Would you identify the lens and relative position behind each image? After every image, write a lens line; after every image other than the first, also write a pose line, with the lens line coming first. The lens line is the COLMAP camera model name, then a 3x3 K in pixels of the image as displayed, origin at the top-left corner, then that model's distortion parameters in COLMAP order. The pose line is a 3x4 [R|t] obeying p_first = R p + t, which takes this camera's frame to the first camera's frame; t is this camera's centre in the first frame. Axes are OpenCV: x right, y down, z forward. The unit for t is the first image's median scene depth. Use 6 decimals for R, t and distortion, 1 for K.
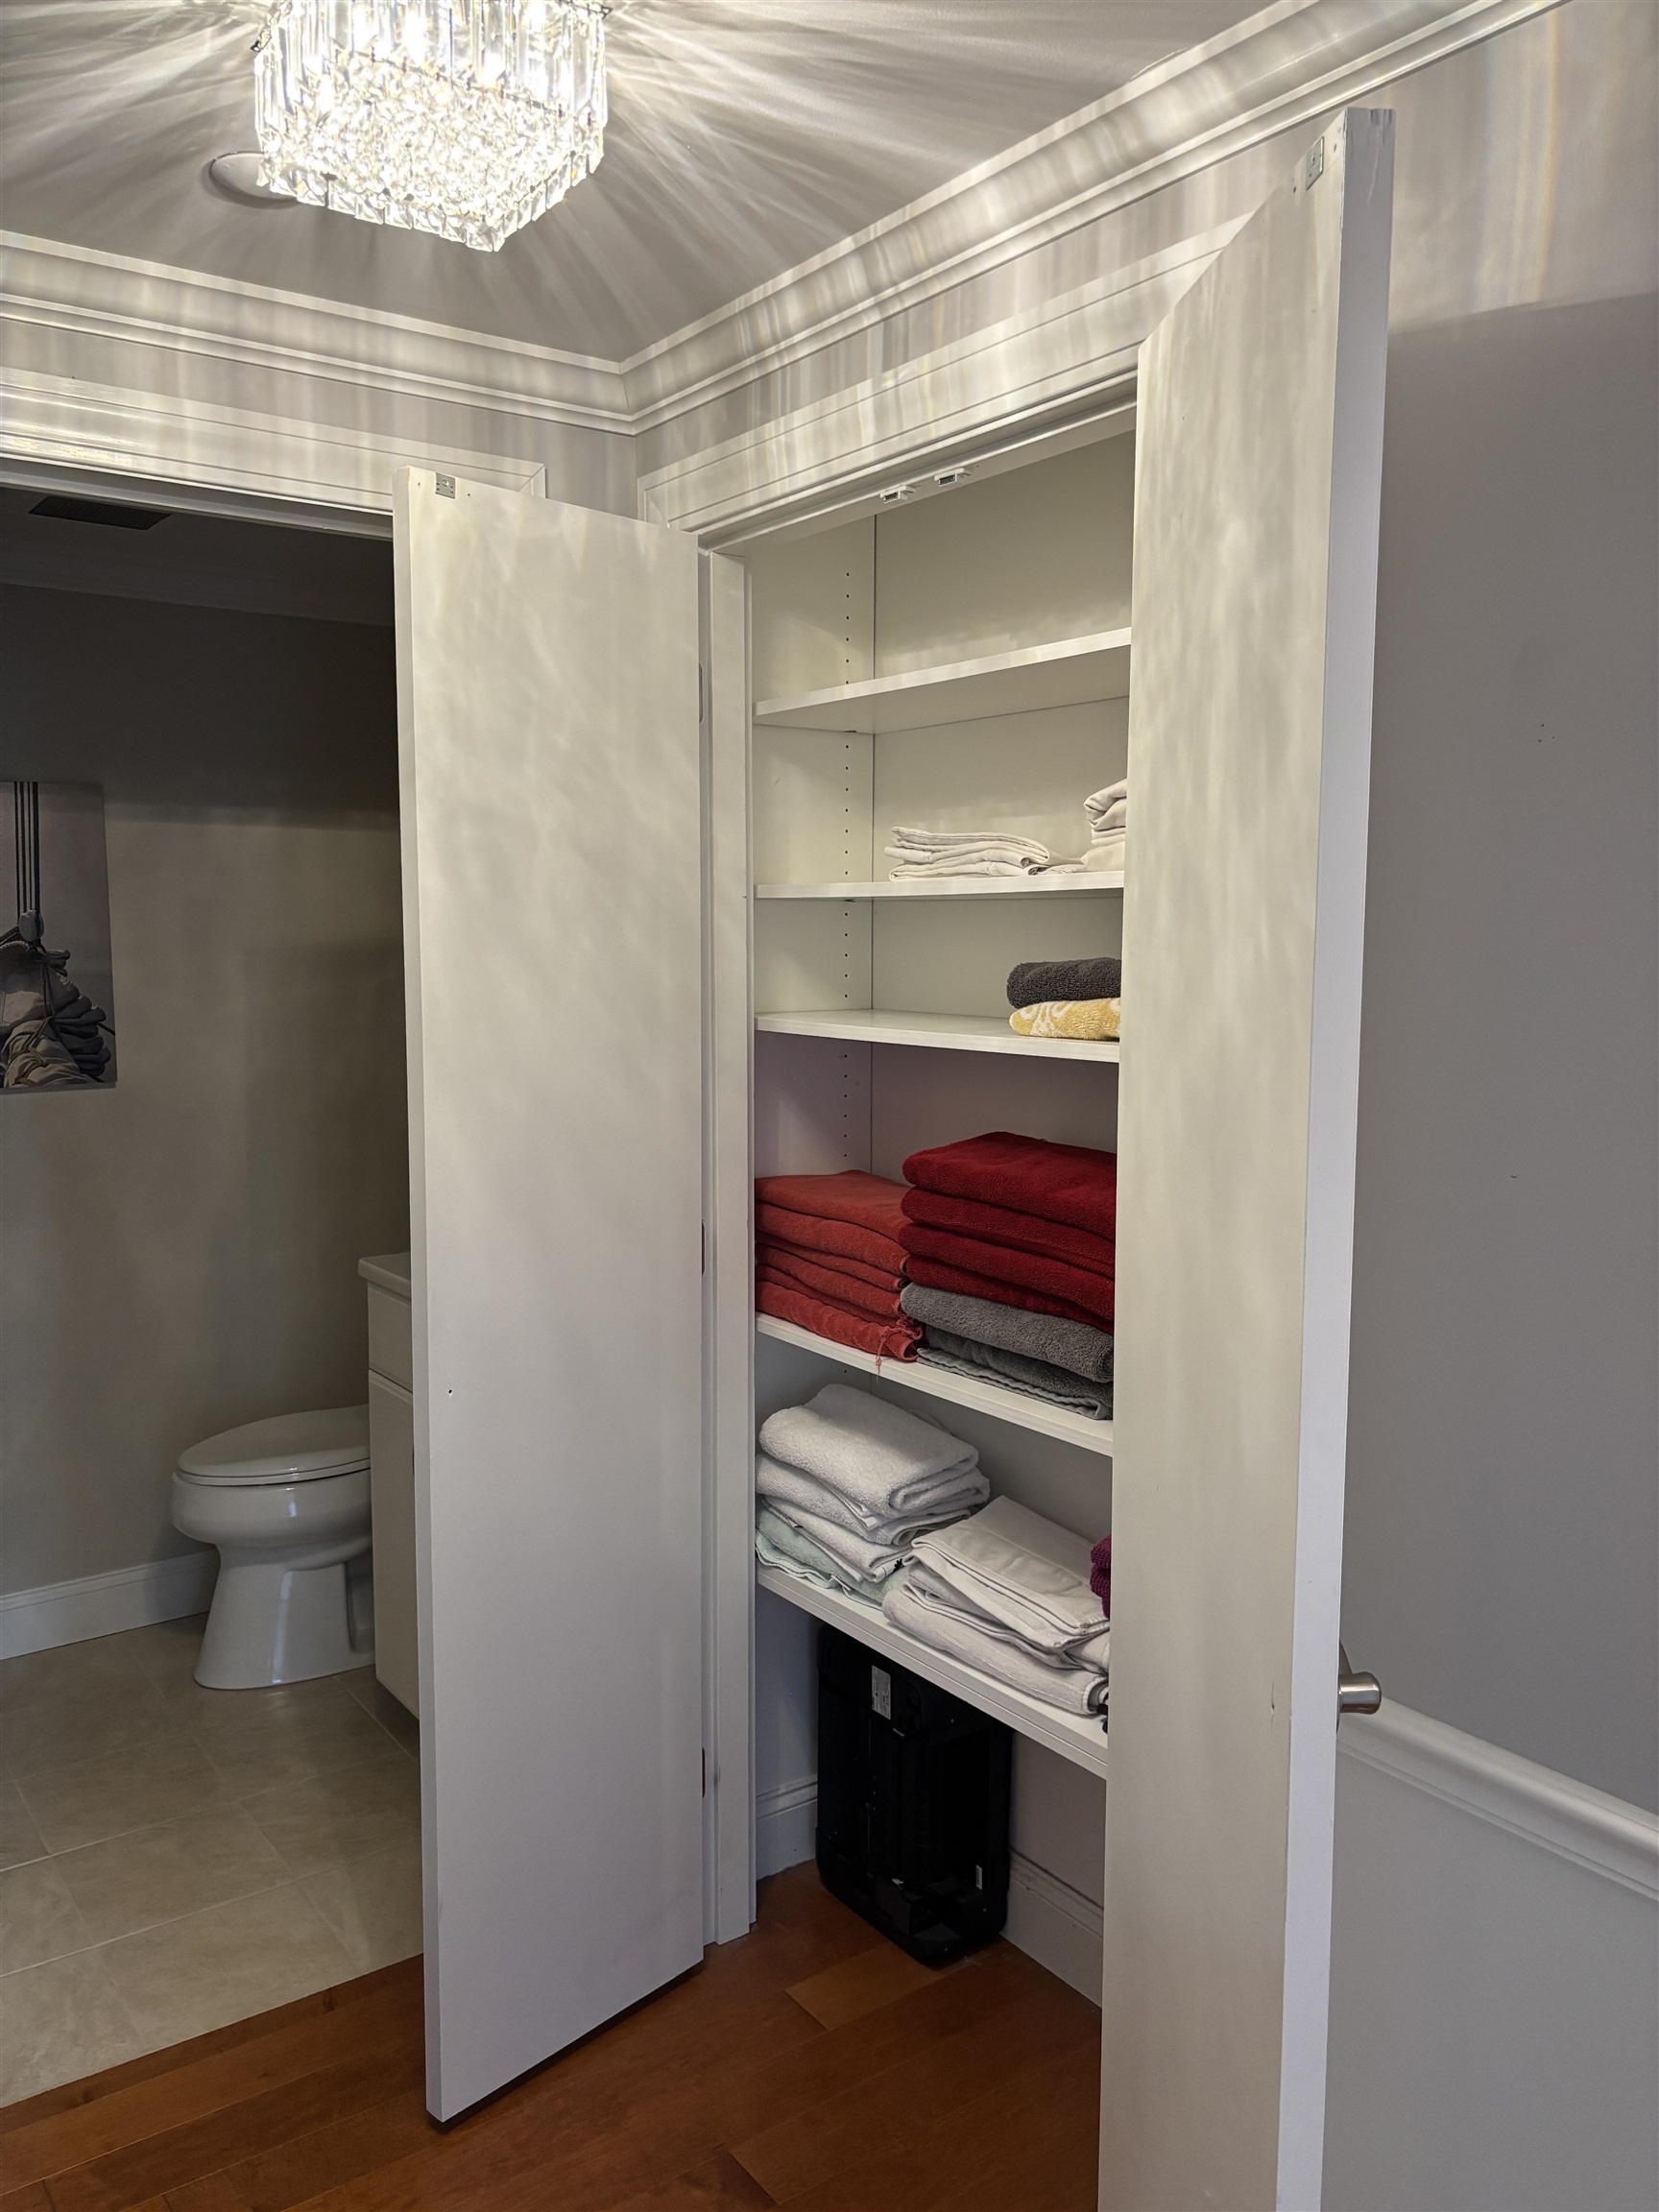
lens RADIAL K [[1679.0, 0, 827.3], [0, 1679.0, 1092.6], [0, 0, 1]] dist [0.046239, -0.051456]
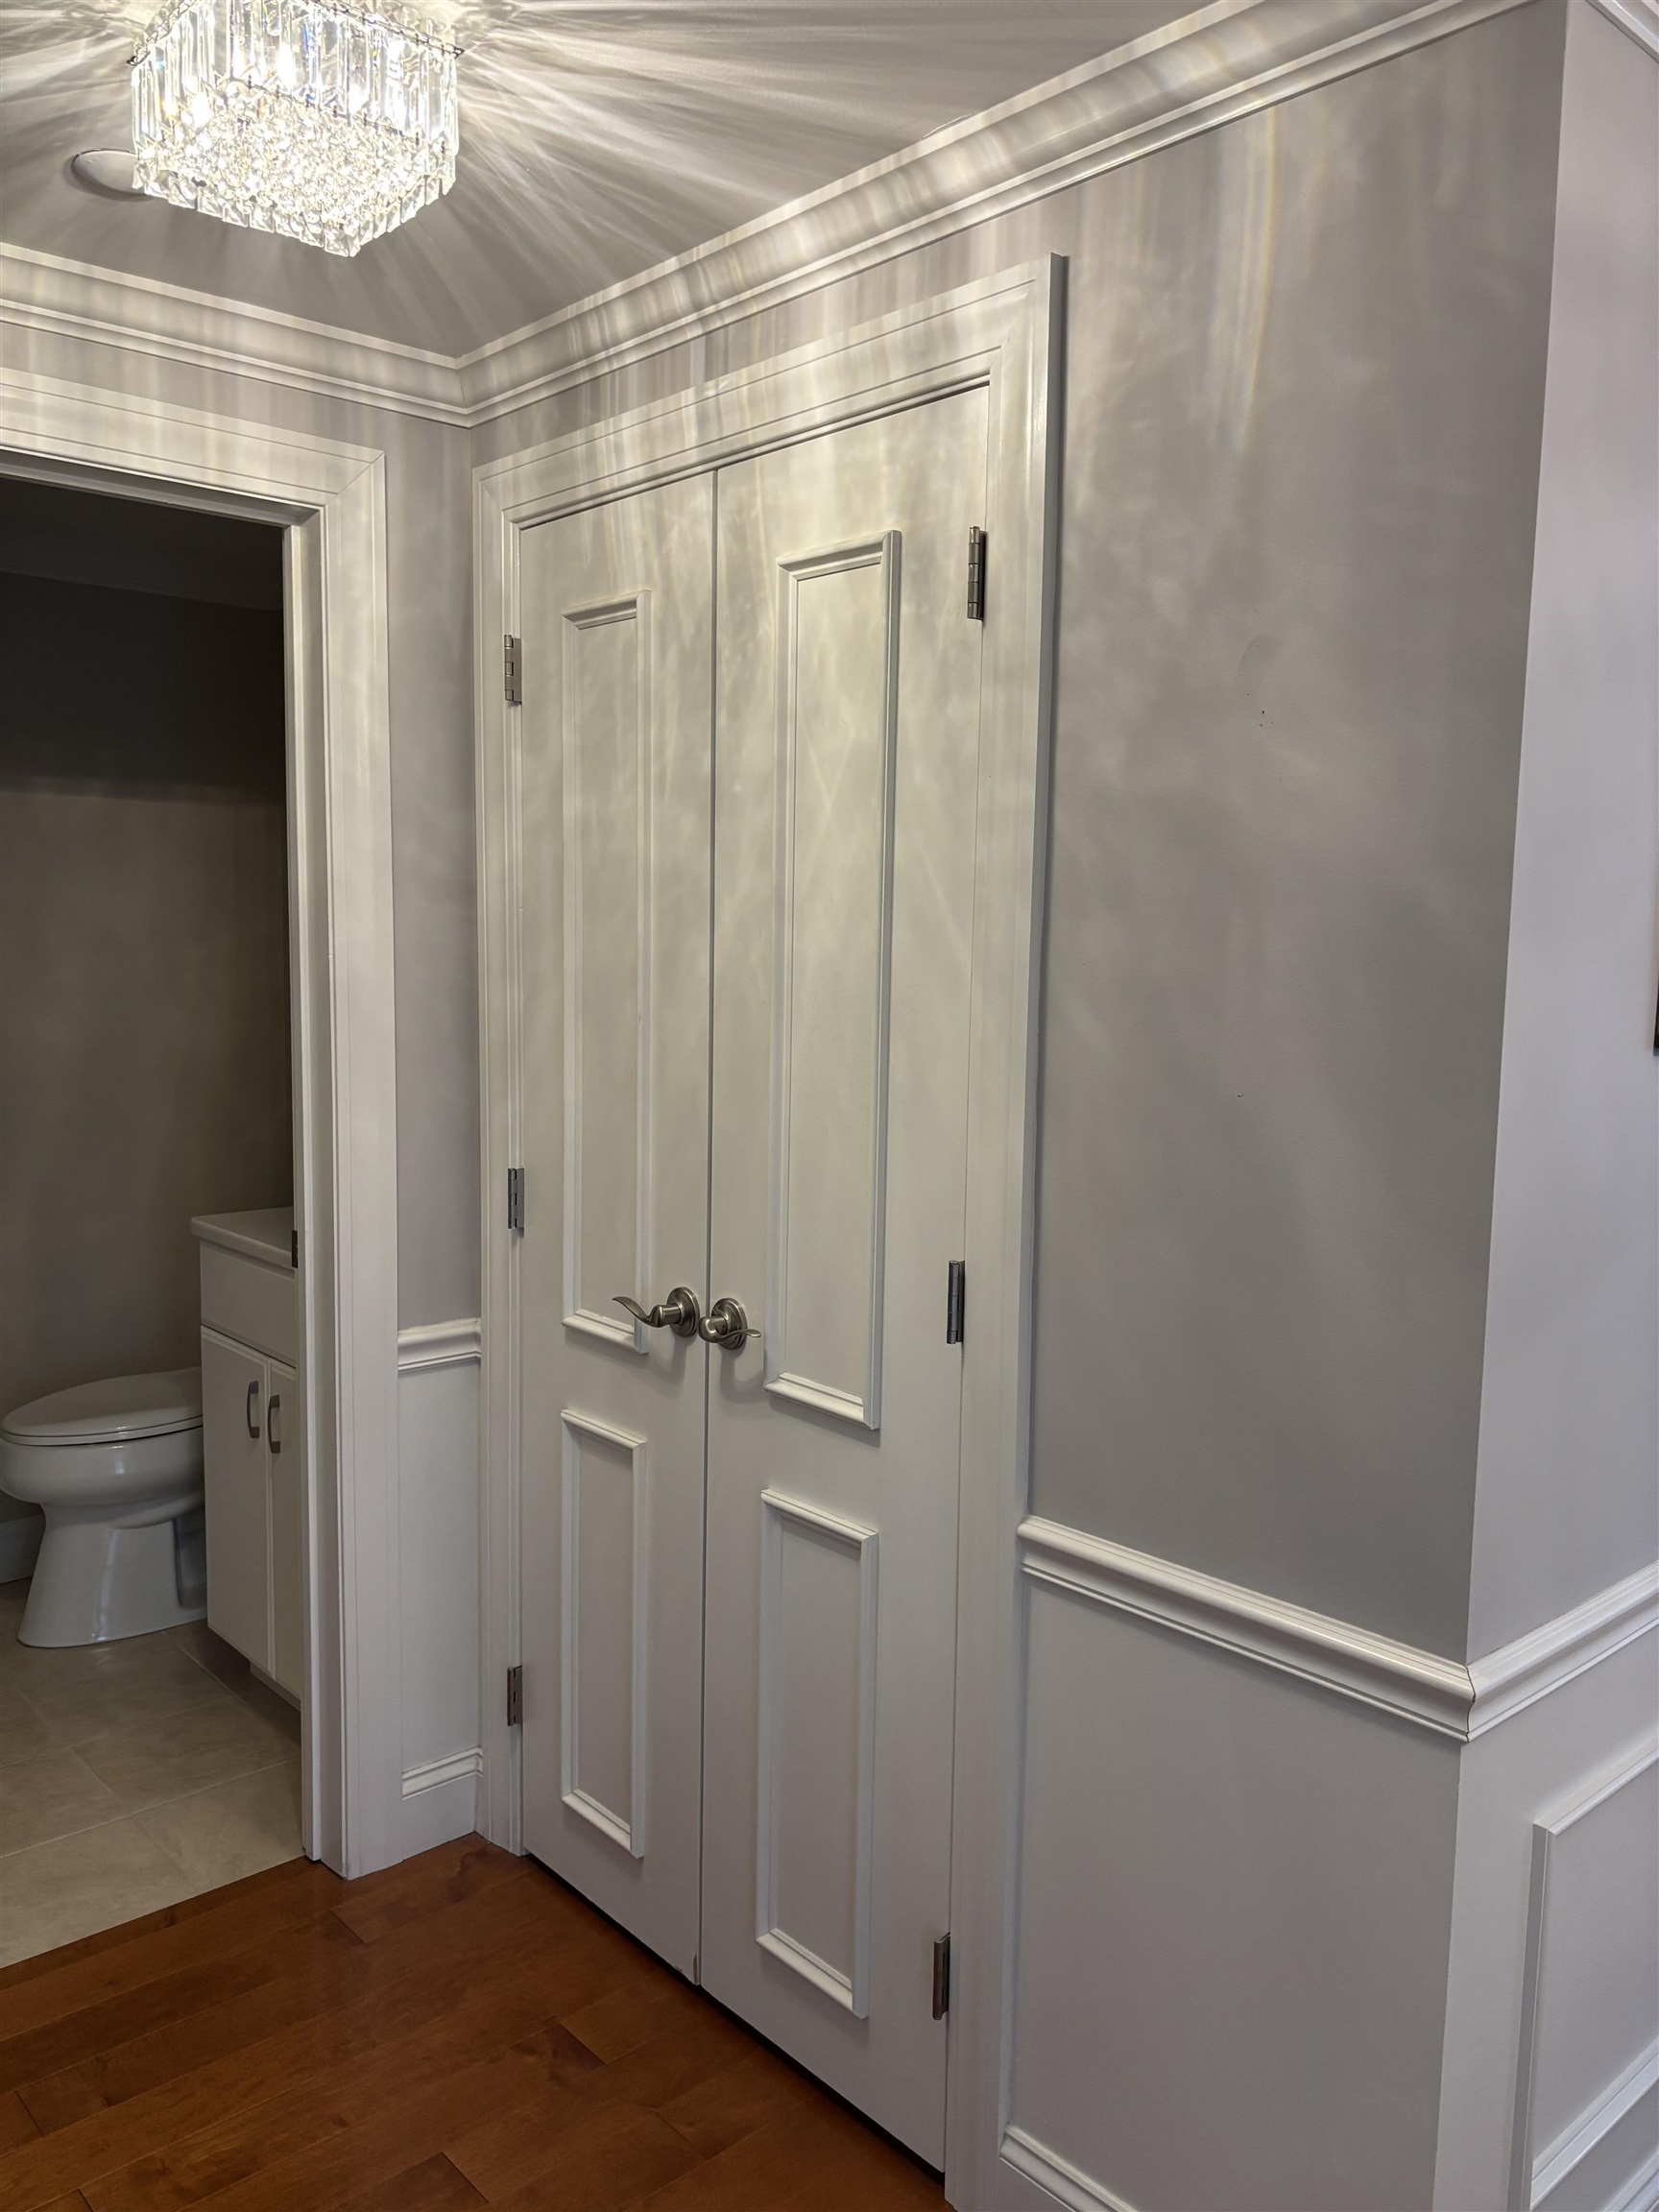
lens RADIAL K [[1675.4, 0, 829.5], [0, 1675.4, 1106.0], [0, 0, 1]] dist [0.059132, -0.063273]
pose [[0.994044, 0.000990, 0.108976, -0.006306], [-0.001902, 0.999964, 0.008265, 0.037454], [-0.108964, -0.008424, 0.994010, -0.112591]]
